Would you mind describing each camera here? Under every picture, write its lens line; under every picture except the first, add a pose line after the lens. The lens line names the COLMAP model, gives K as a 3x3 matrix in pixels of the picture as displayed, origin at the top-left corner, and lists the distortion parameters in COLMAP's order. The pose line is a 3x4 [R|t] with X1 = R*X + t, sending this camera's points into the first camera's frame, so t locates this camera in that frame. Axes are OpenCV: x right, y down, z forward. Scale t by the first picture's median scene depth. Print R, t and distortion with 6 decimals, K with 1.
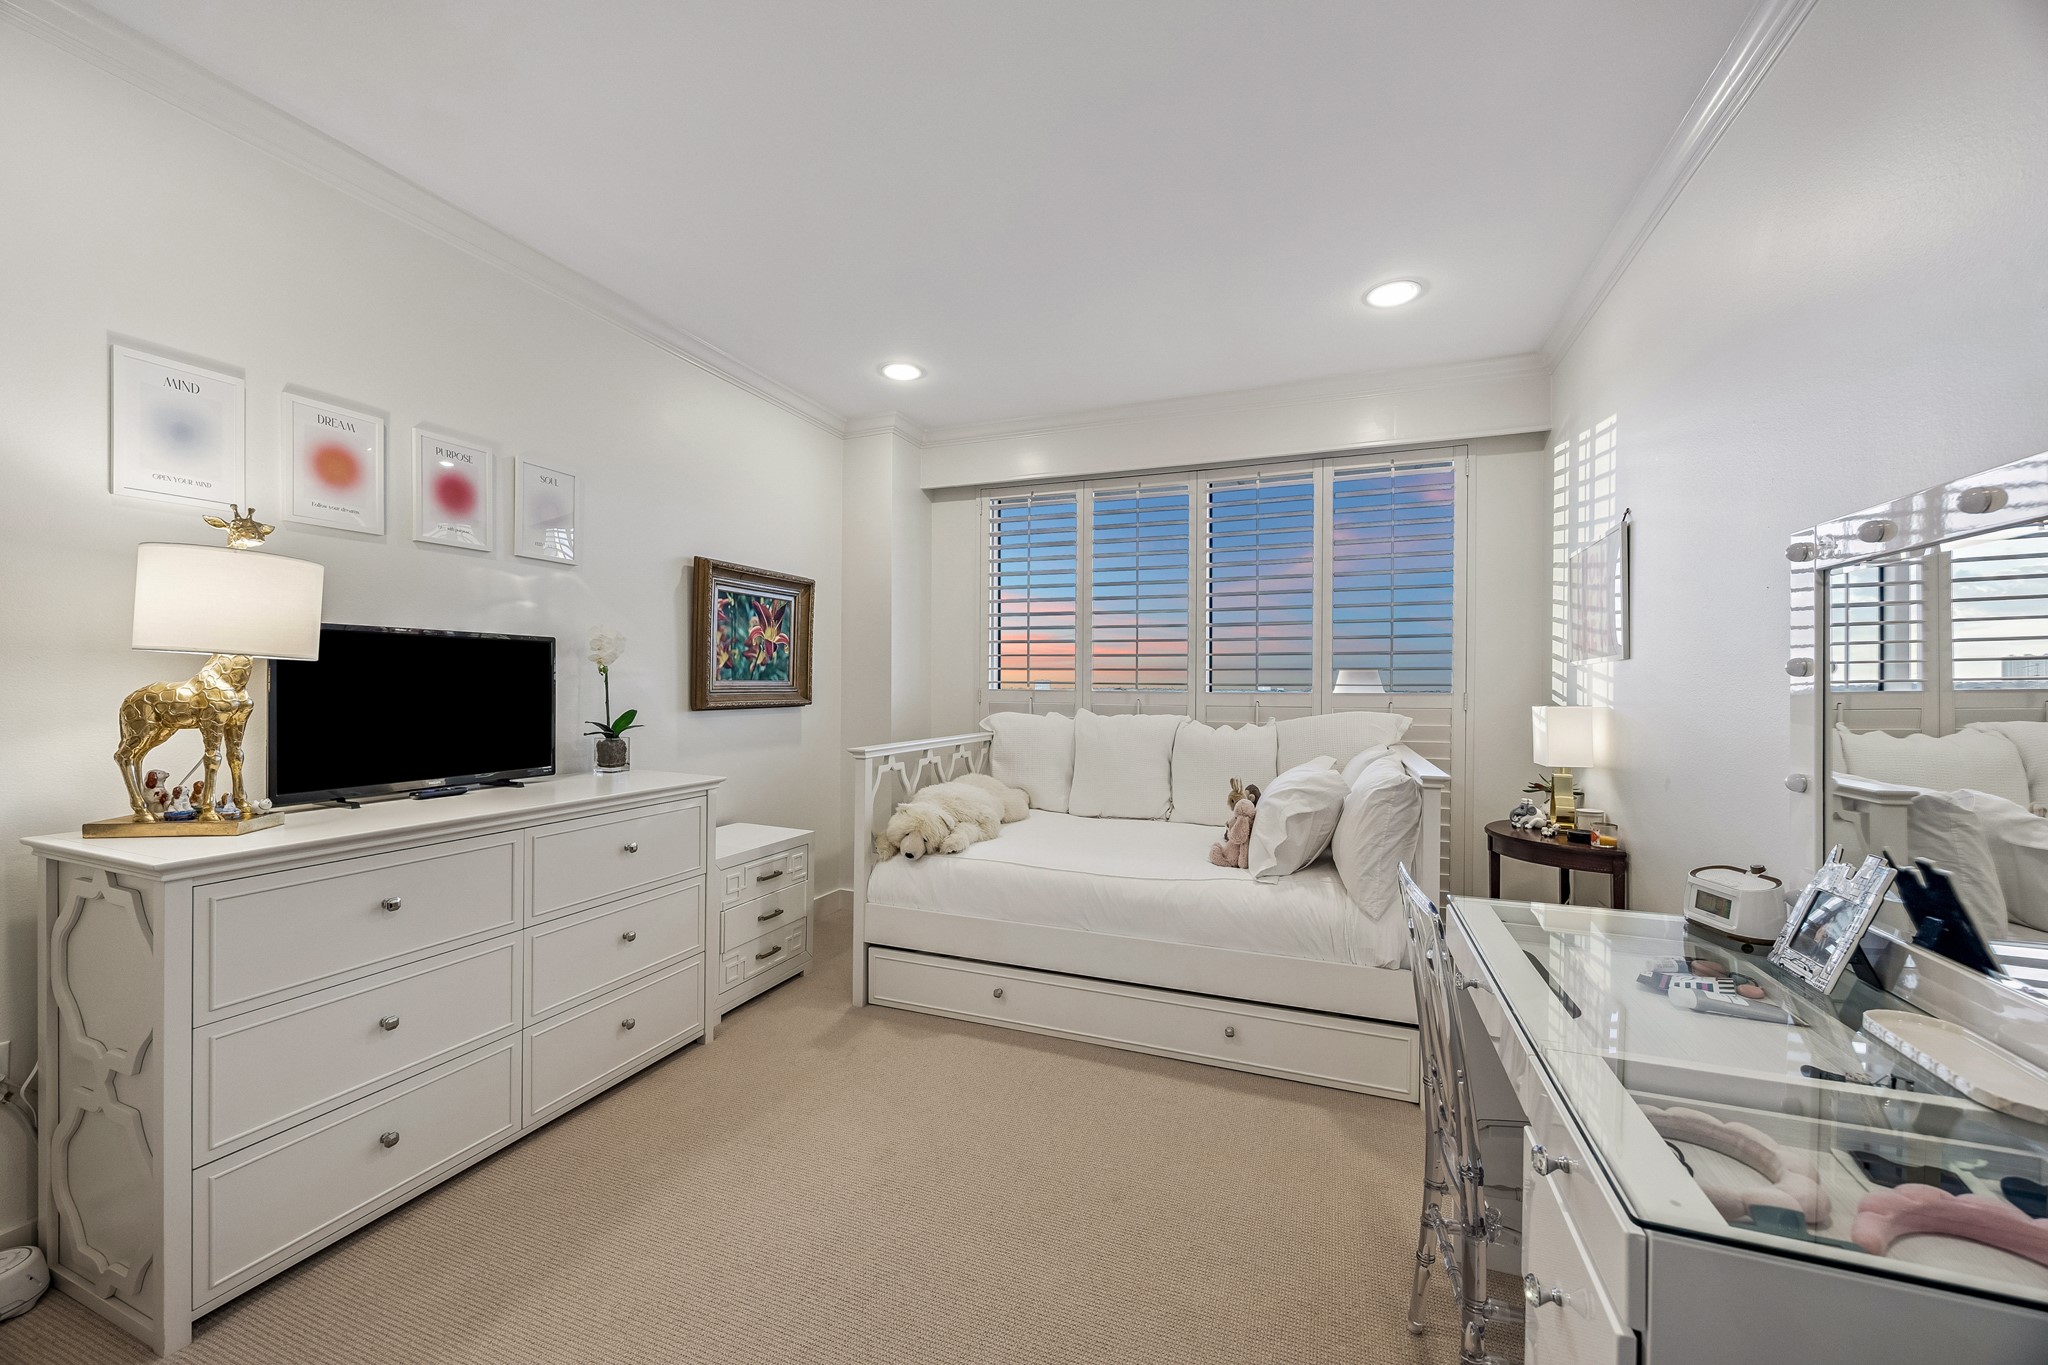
lens RADIAL K [[789.7, 0, 1026.6], [0, 789.7, 685.0], [0, 0, 1]] dist [-0.002276, -0.000205]
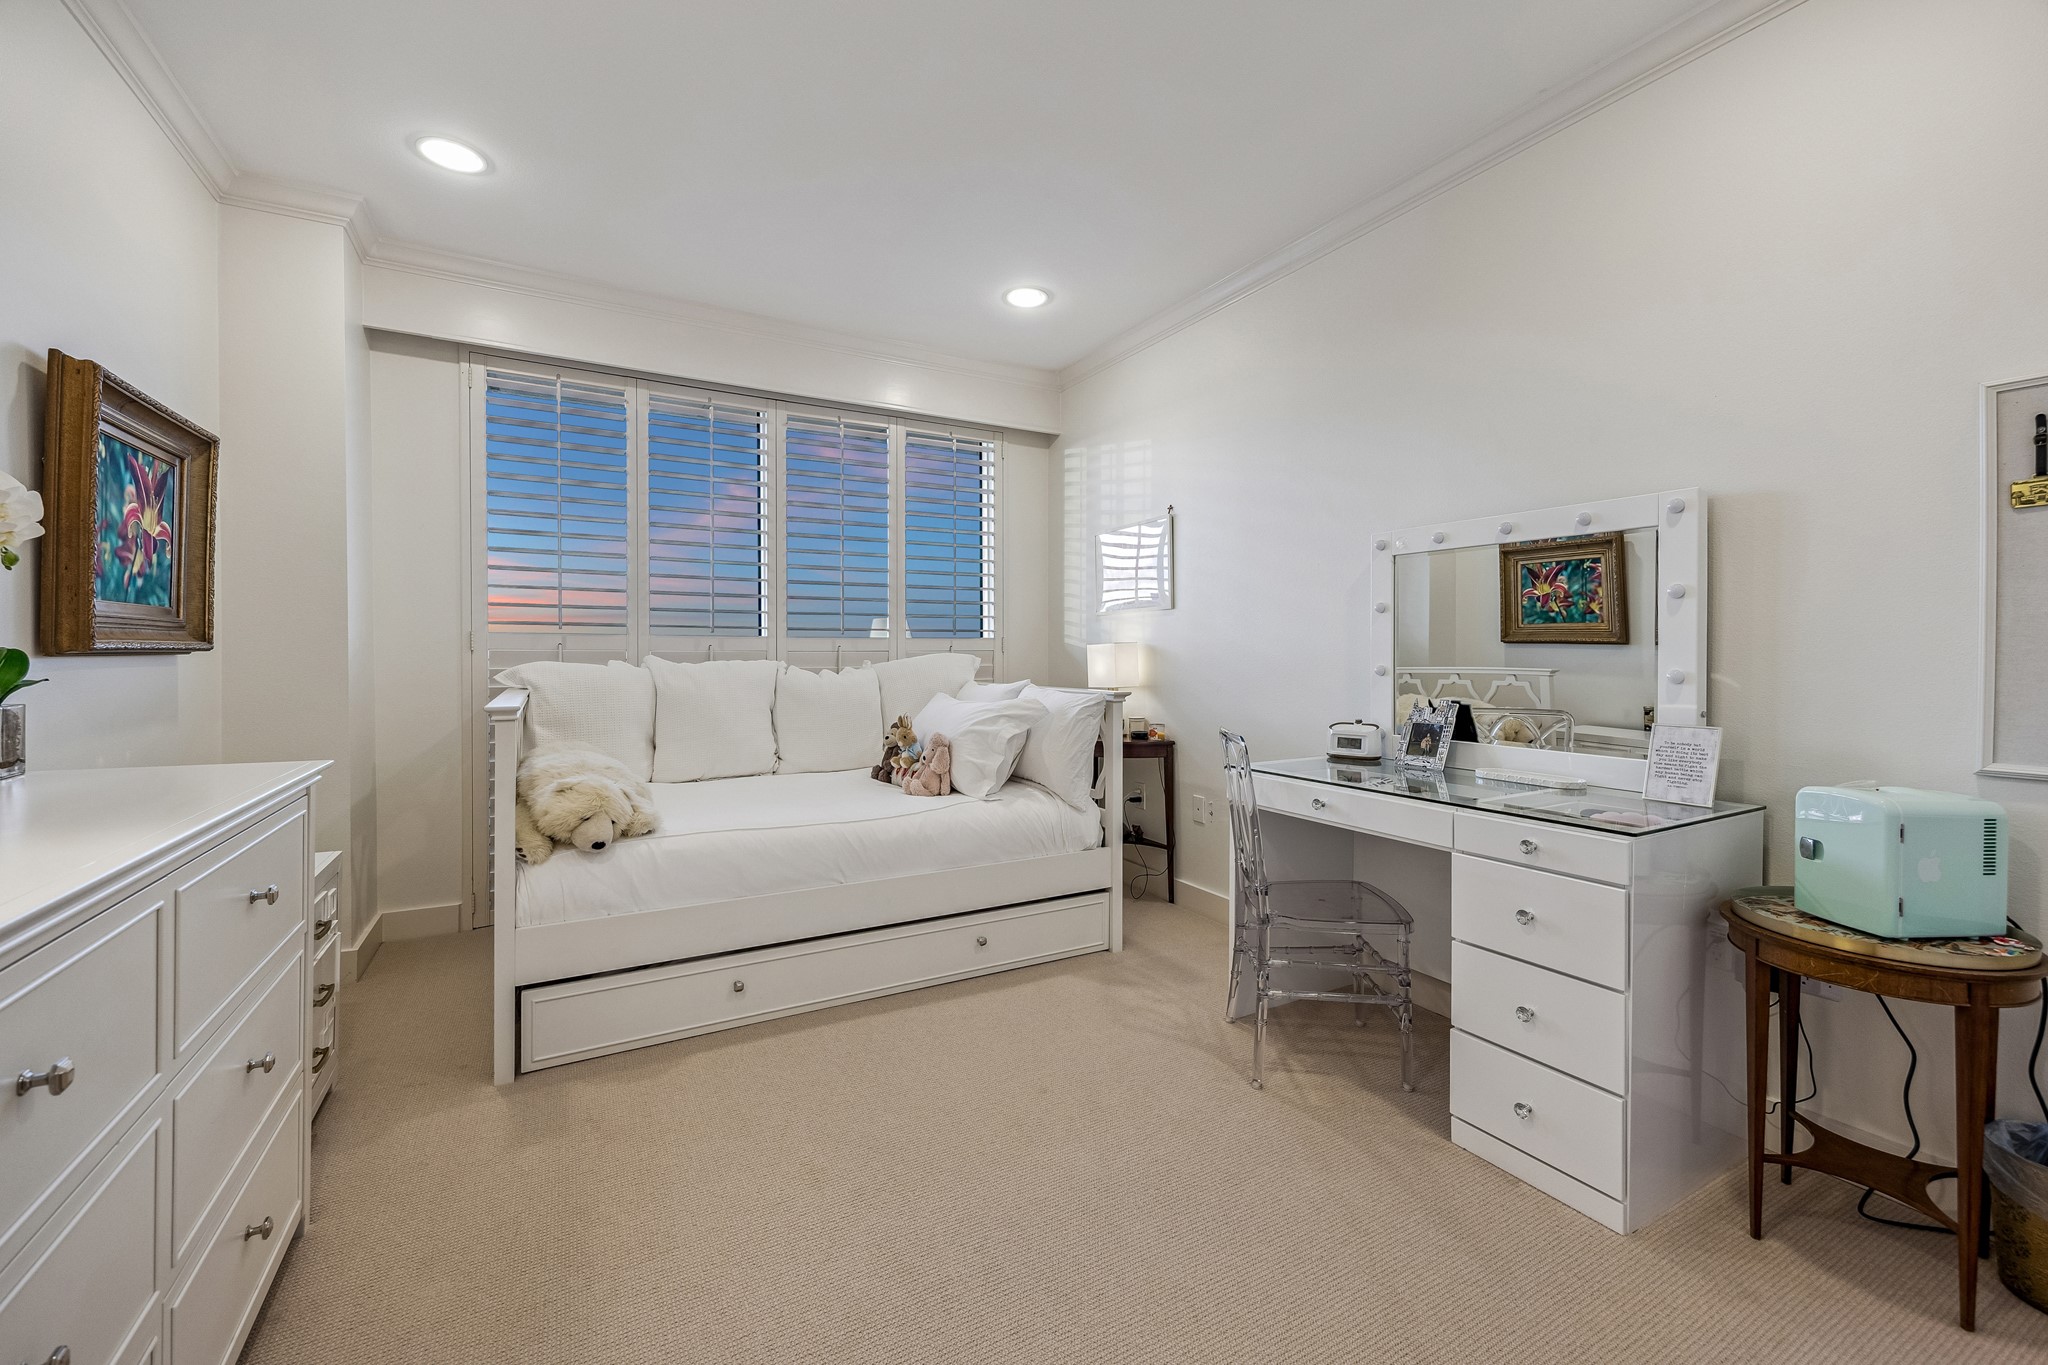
lens RADIAL K [[831.1, 0, 1038.4], [0, 831.1, 655.8], [0, 0, 1]] dist [0.001140, 0.000250]
pose [[0.622651, -0.008698, 0.782451, -0.411314], [0.003259, 0.999958, 0.008523, 0.027816], [-0.782493, -0.002757, 0.622654, 0.163691]]
